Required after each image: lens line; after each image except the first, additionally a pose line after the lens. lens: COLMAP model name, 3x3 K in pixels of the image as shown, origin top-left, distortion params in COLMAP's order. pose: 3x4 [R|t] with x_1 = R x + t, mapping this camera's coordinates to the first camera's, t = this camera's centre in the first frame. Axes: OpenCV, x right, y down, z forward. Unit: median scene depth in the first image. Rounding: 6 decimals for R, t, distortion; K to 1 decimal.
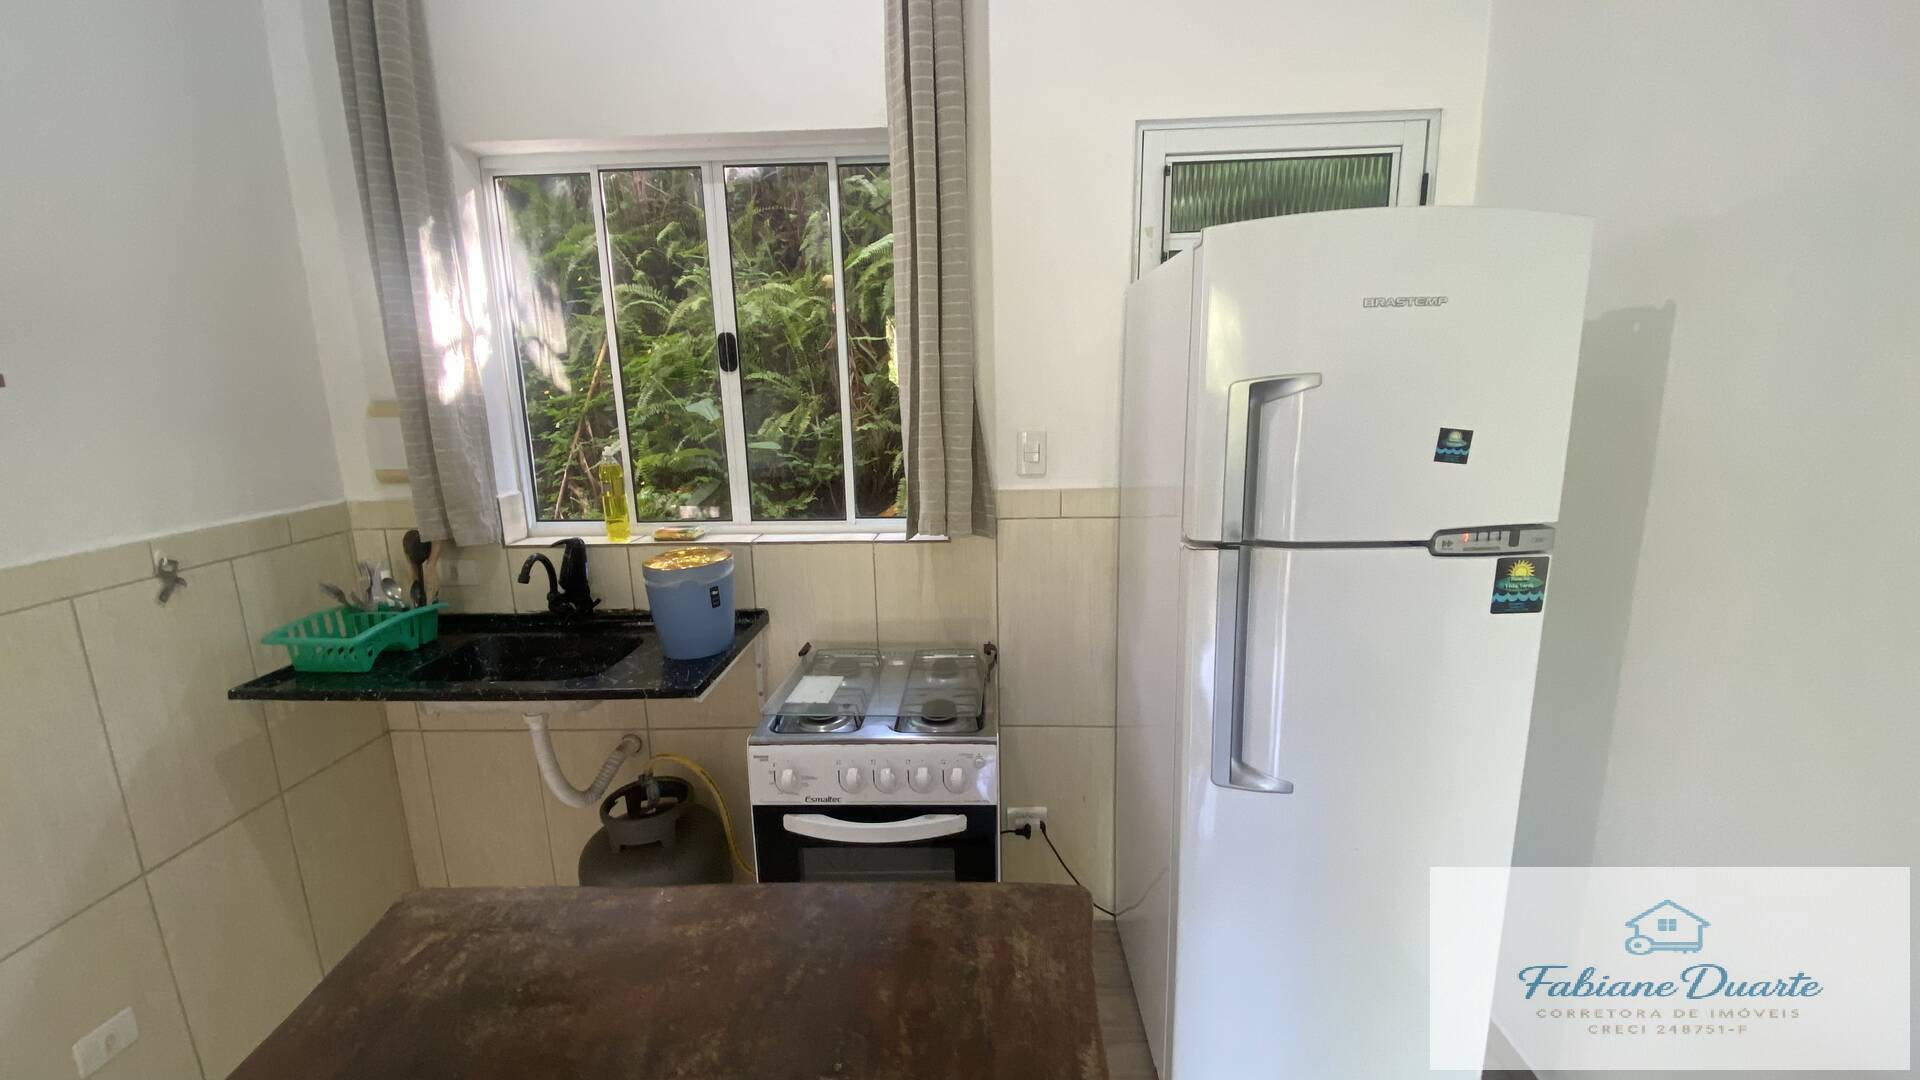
lens RADIAL K [[780.0, 0, 969.3], [0, 780.0, 549.0], [0, 0, 1]] dist [0.018512, -0.018813]
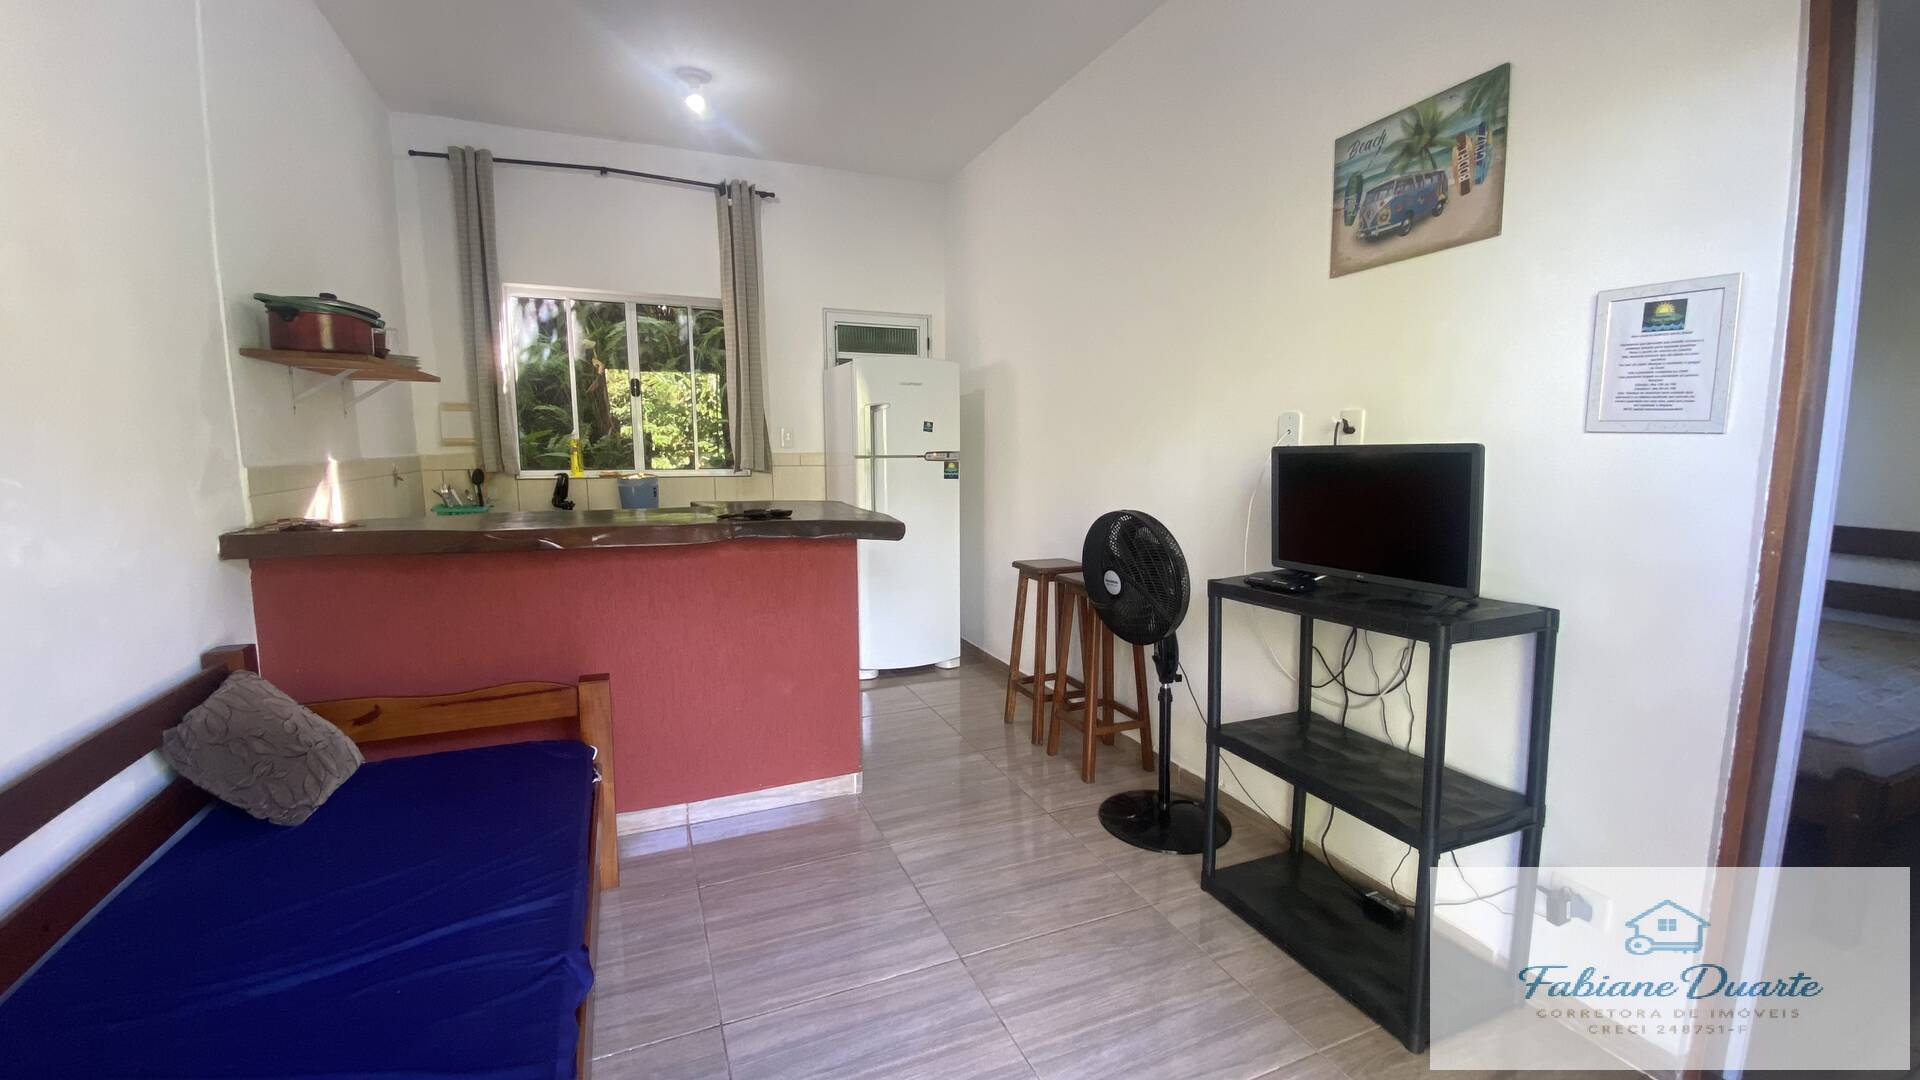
lens RADIAL K [[780.0, 0, 964.3], [0, 780.0, 544.3], [0, 0, 1]] dist [0.018512, -0.018813]
pose [[0.905267, -0.031844, 0.423649, -0.460349], [0.068035, 0.995183, -0.070577, 0.420098], [-0.419361, 0.092714, 0.903073, -1.387931]]
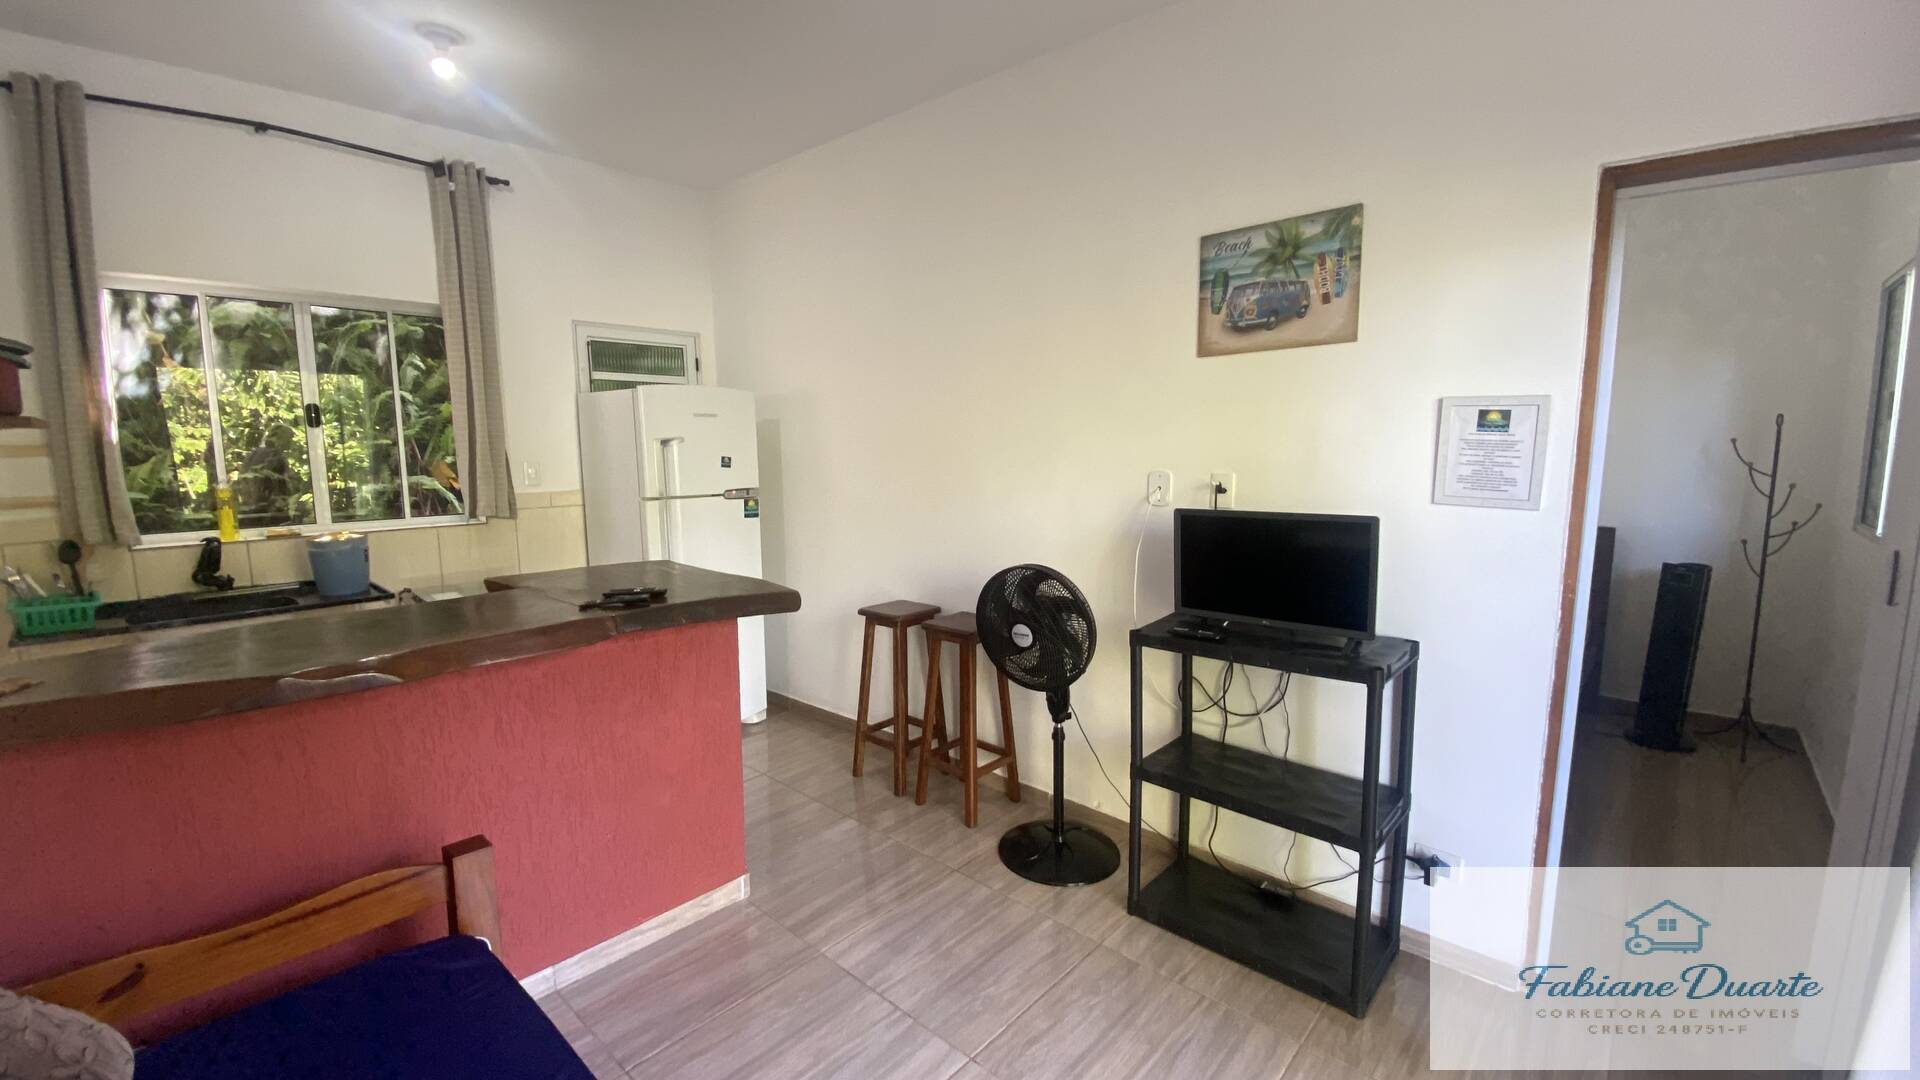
lens RADIAL K [[780.0, 0, 963.9], [0, 780.0, 539.3], [0, 0, 1]] dist [0.018512, -0.018813]
pose [[0.643458, -0.077892, 0.761508, -0.768149], [0.147557, 0.988773, -0.023544, 0.254375], [-0.751125, 0.127515, 0.647728, -1.110639]]
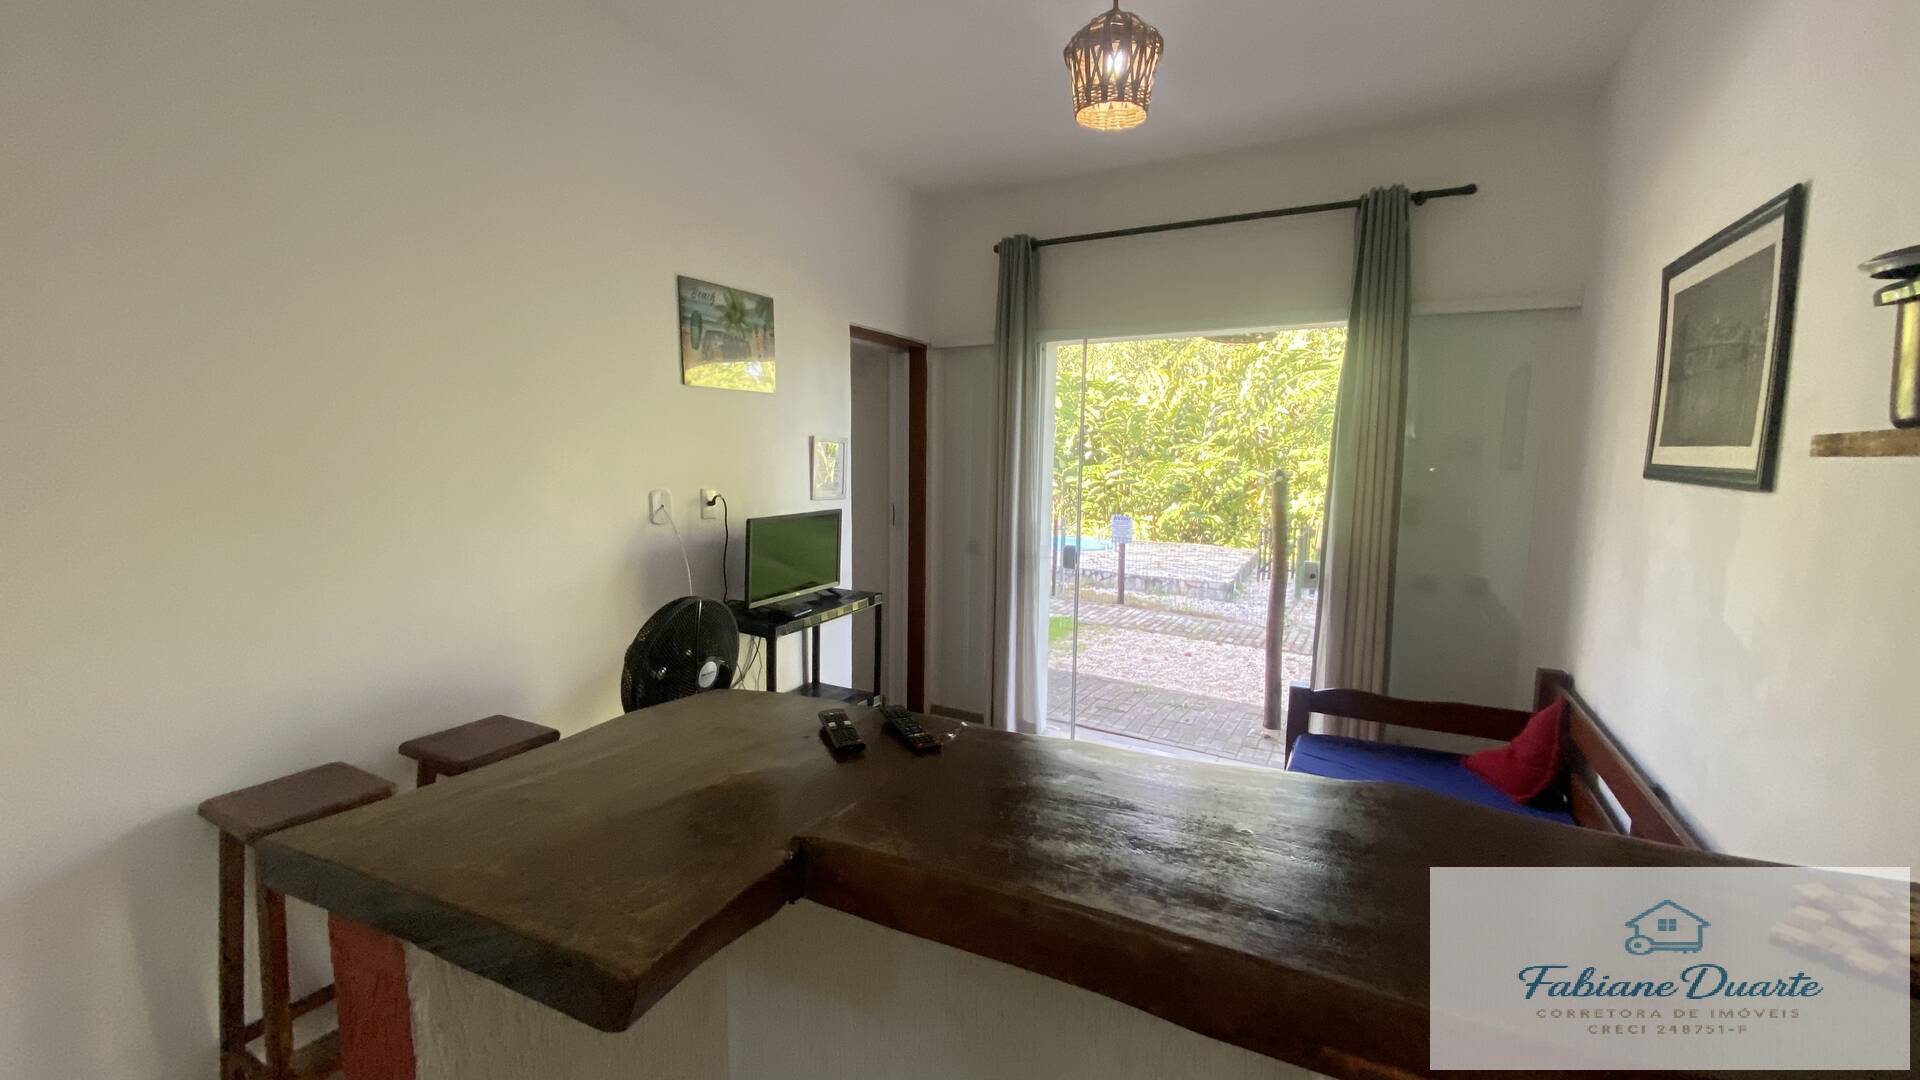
lens RADIAL K [[780.0, 0, 954.9], [0, 780.0, 542.2], [0, 0, 1]] dist [0.018512, -0.018813]
pose [[-0.898397, -0.037302, 0.437597, -0.569599], [0.098441, 0.953931, 0.283418, -0.123355], [-0.428009, 0.297699, -0.853337, 0.596184]]
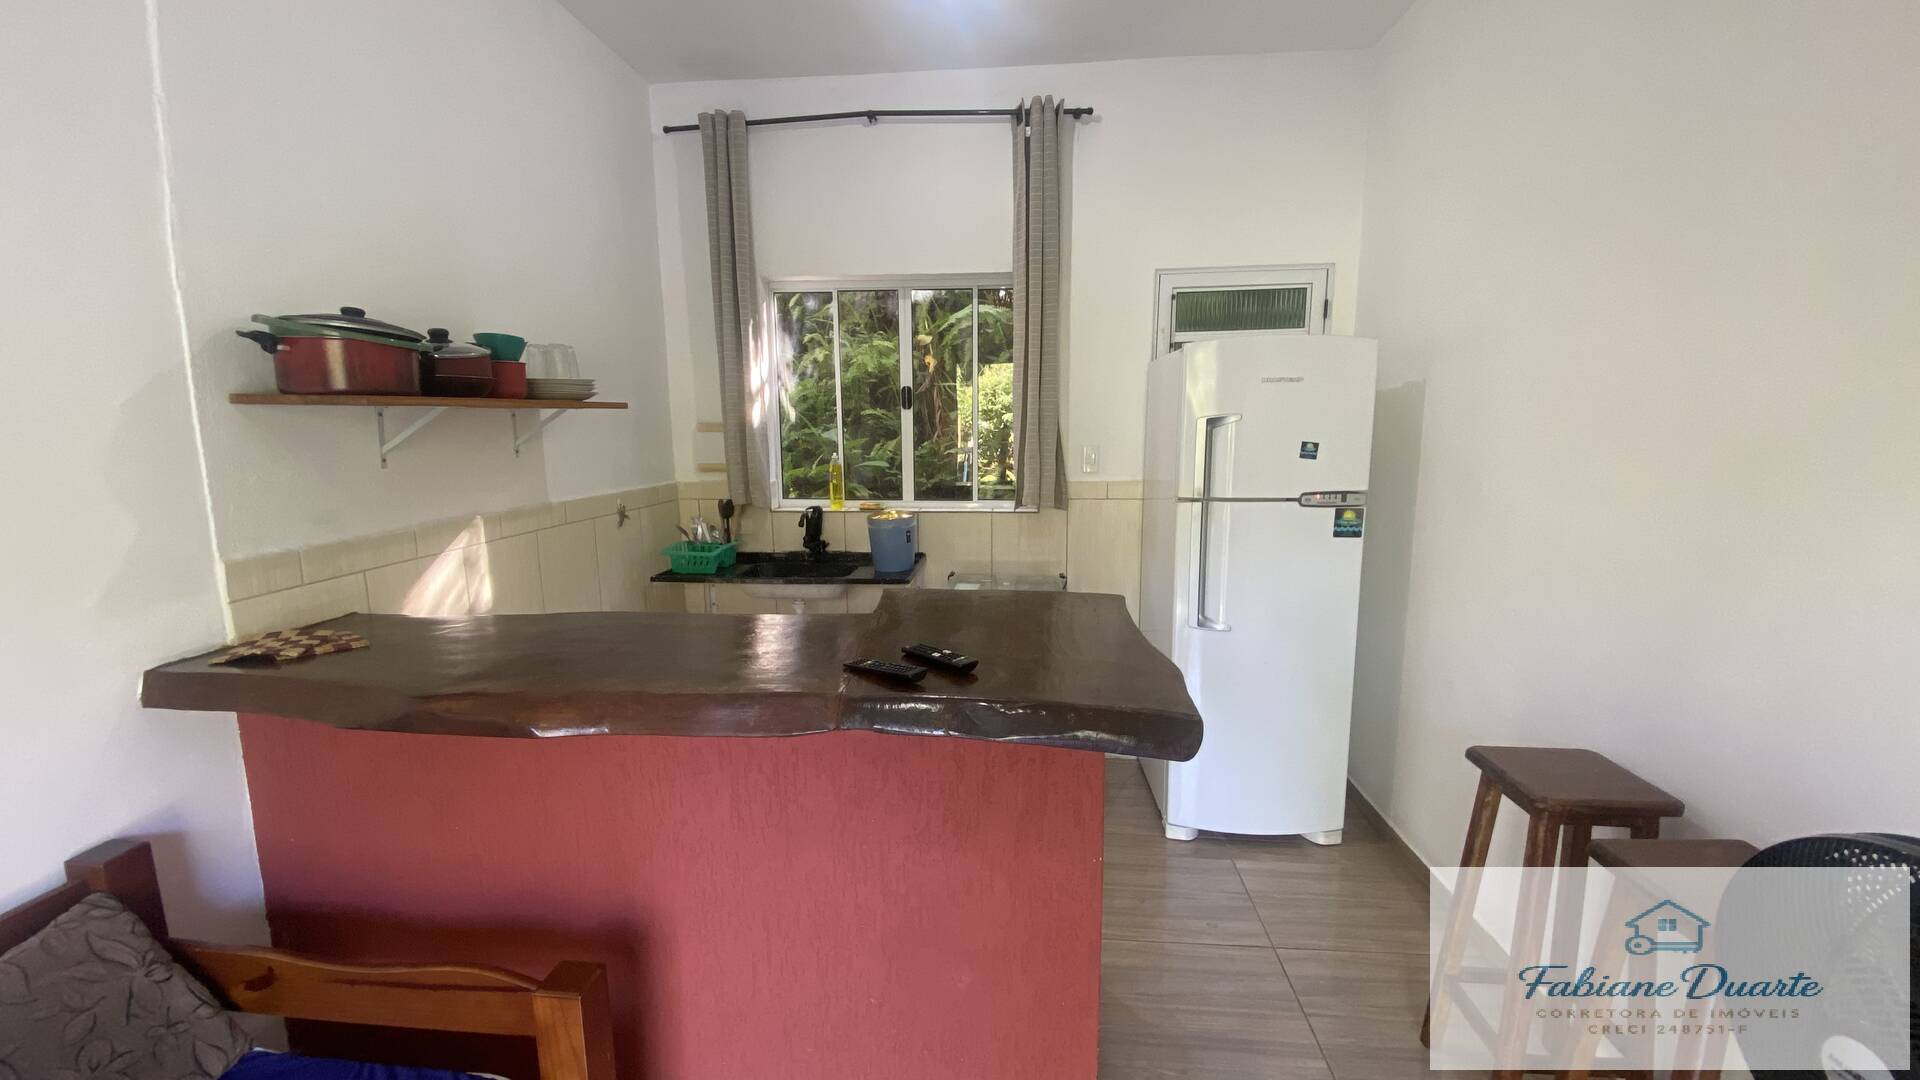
lens RADIAL K [[780.0, 0, 958.7], [0, 780.0, 543.1], [0, 0, 1]] dist [0.018512, -0.018813]
pose [[0.998350, 0.022592, -0.052786, -0.115386], [-0.025440, 0.998221, -0.053922, 0.160973], [0.051474, 0.055175, 0.997149, -0.704328]]
